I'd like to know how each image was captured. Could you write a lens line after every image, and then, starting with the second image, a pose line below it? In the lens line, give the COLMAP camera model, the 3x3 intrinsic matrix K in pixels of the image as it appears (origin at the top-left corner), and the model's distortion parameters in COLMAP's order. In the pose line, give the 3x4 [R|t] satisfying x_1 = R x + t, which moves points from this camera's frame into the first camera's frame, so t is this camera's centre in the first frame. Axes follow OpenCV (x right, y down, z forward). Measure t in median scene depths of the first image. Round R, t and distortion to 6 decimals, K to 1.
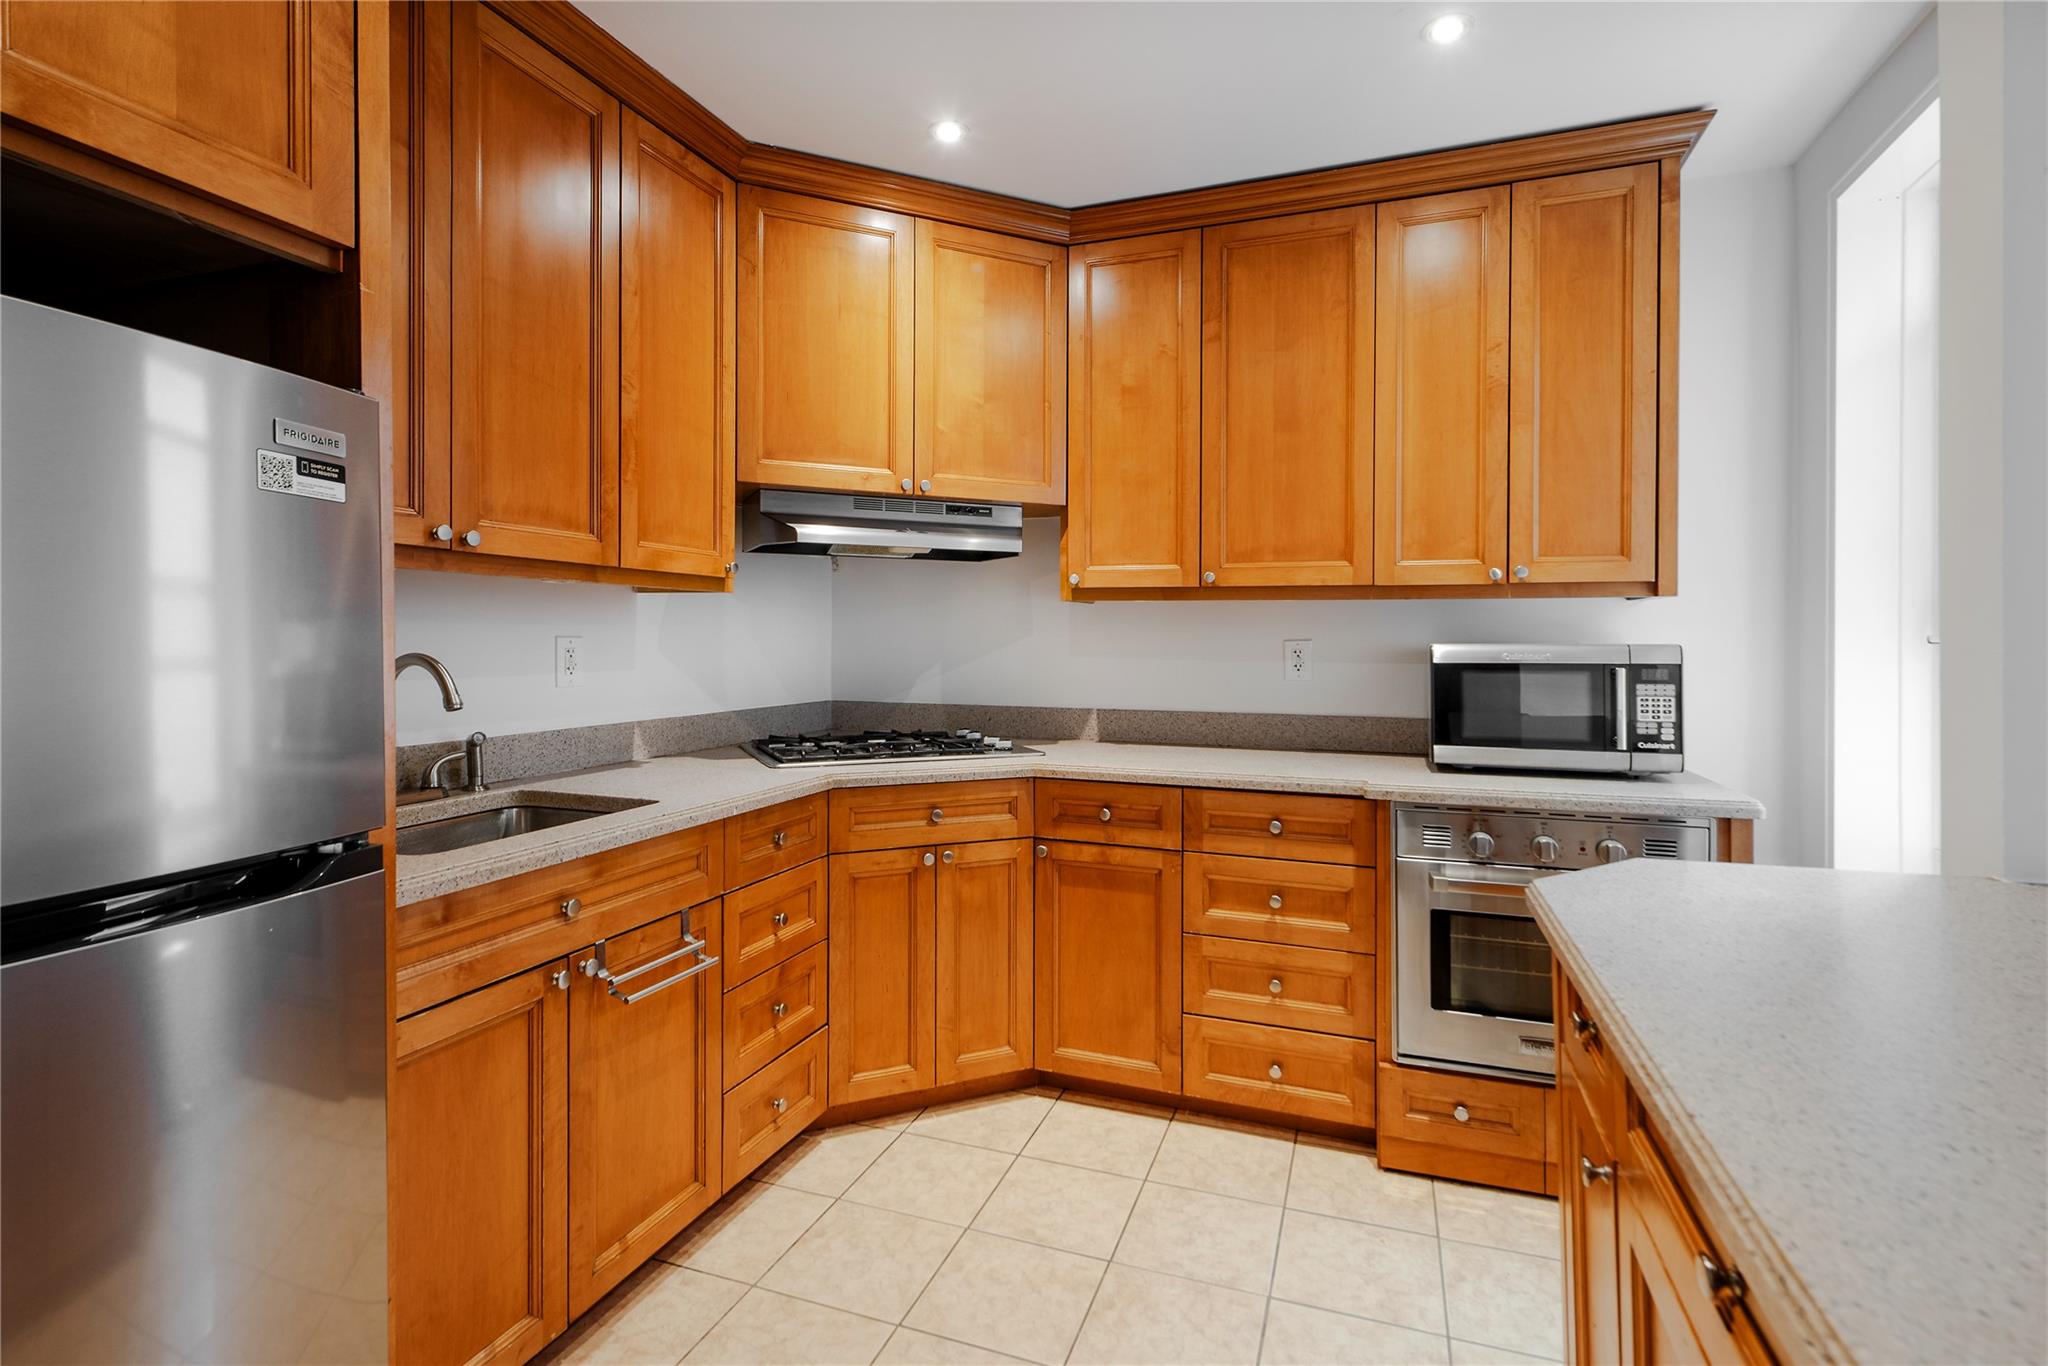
lens RADIAL K [[858.4, 0, 1017.7], [0, 858.4, 633.4], [0, 0, 1]] dist [0.013291, -0.000053]
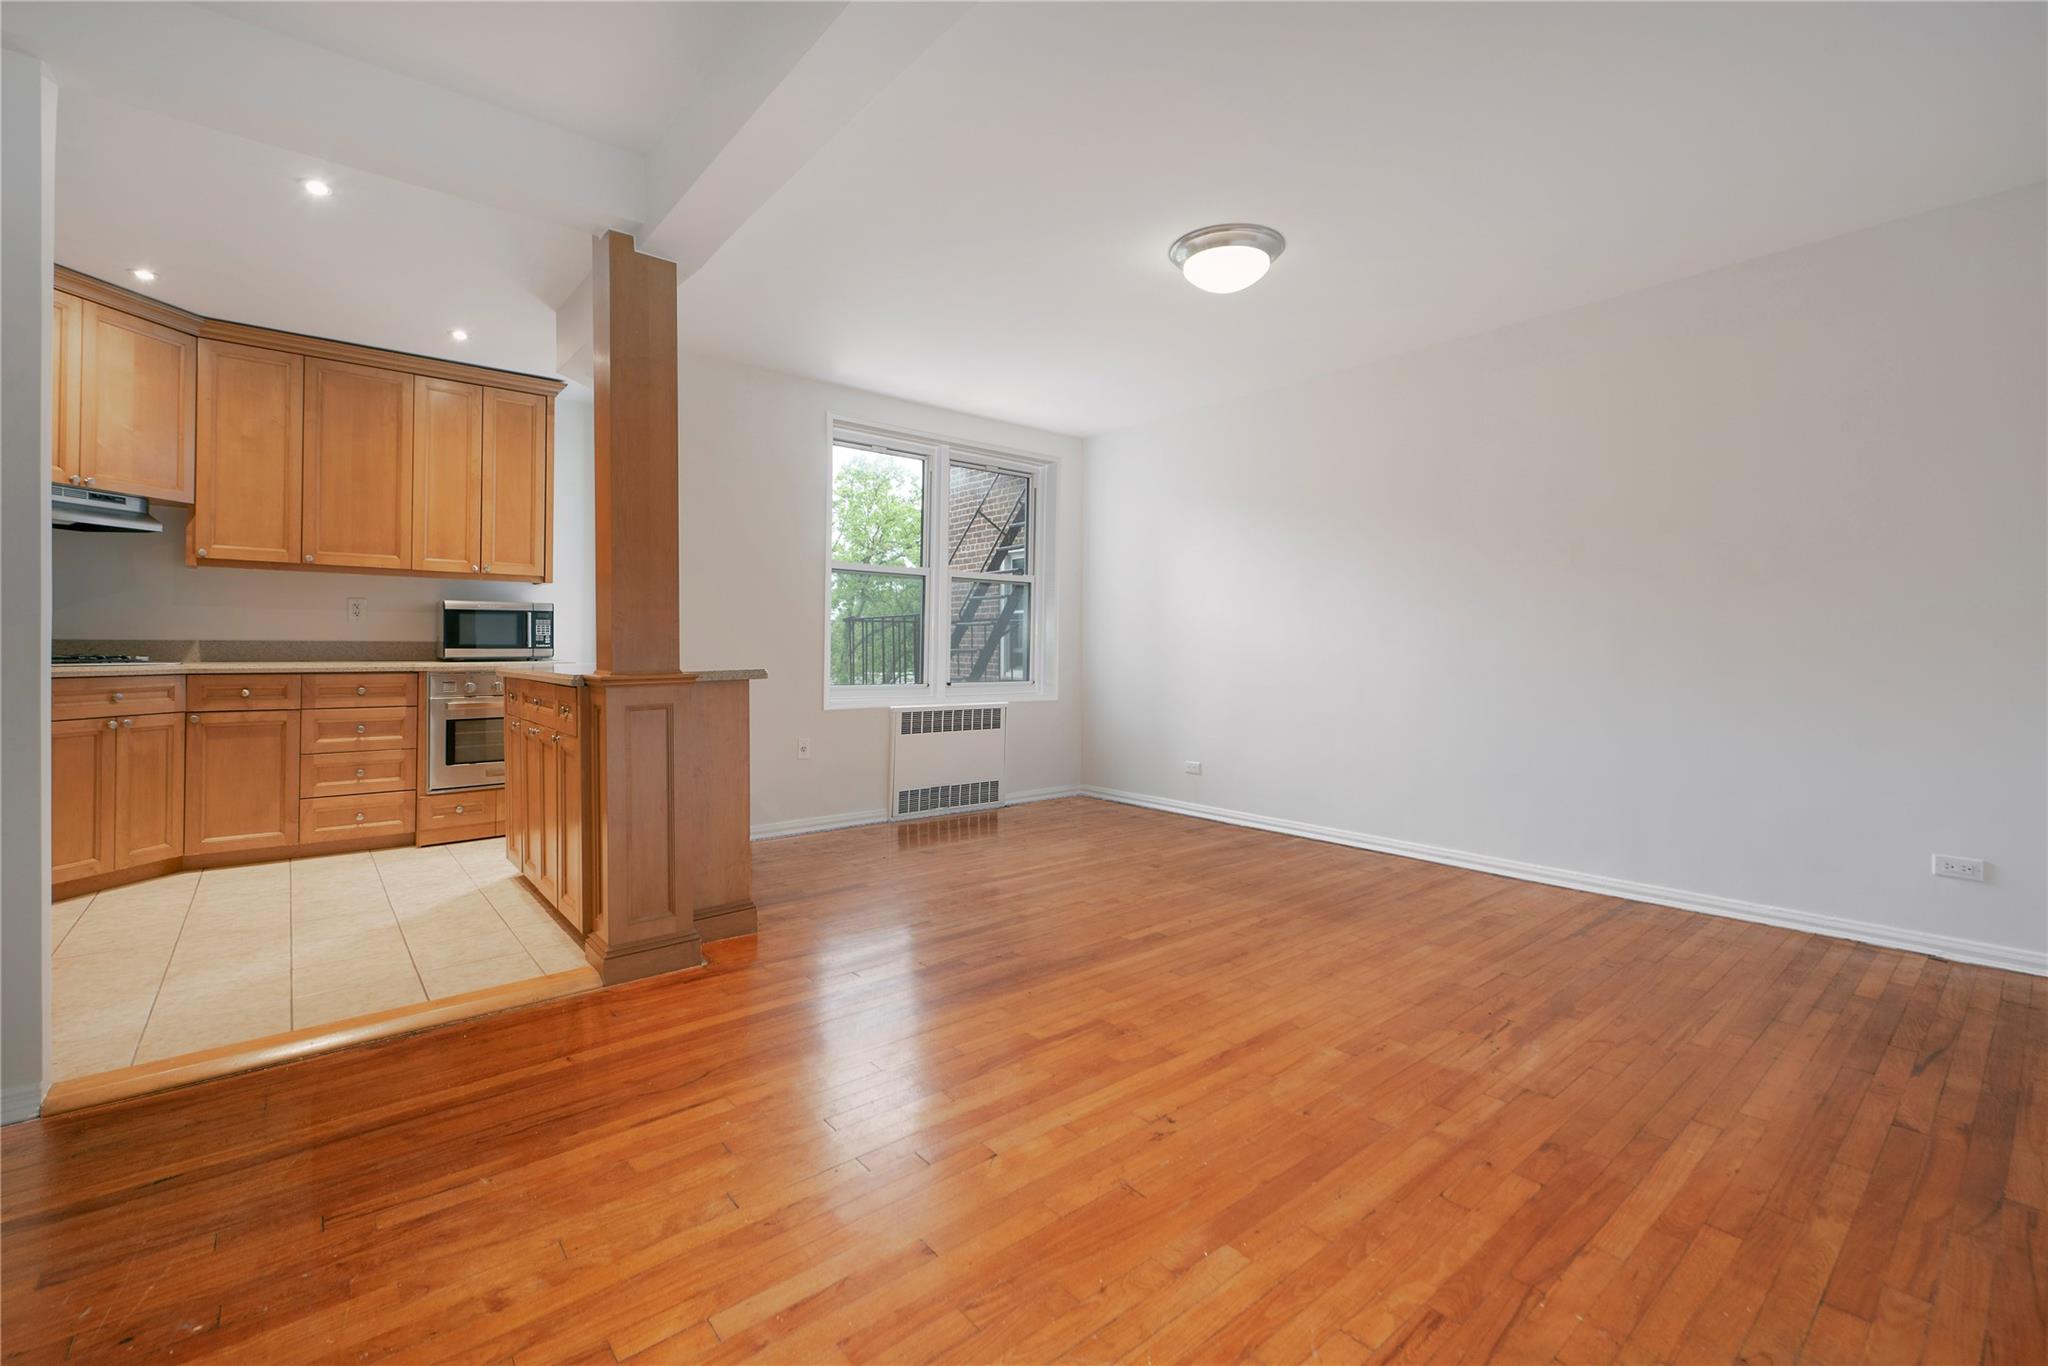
lens RADIAL K [[882.3, 0, 1015.9], [0, 882.3, 632.5], [0, 0, 1]] dist [-0.001169, 0.000083]
pose [[0.456574, 0.006058, 0.889665, -0.770308], [-0.004042, 0.999981, -0.004734, 0.094729], [-0.889676, -0.001435, 0.456590, -1.179301]]
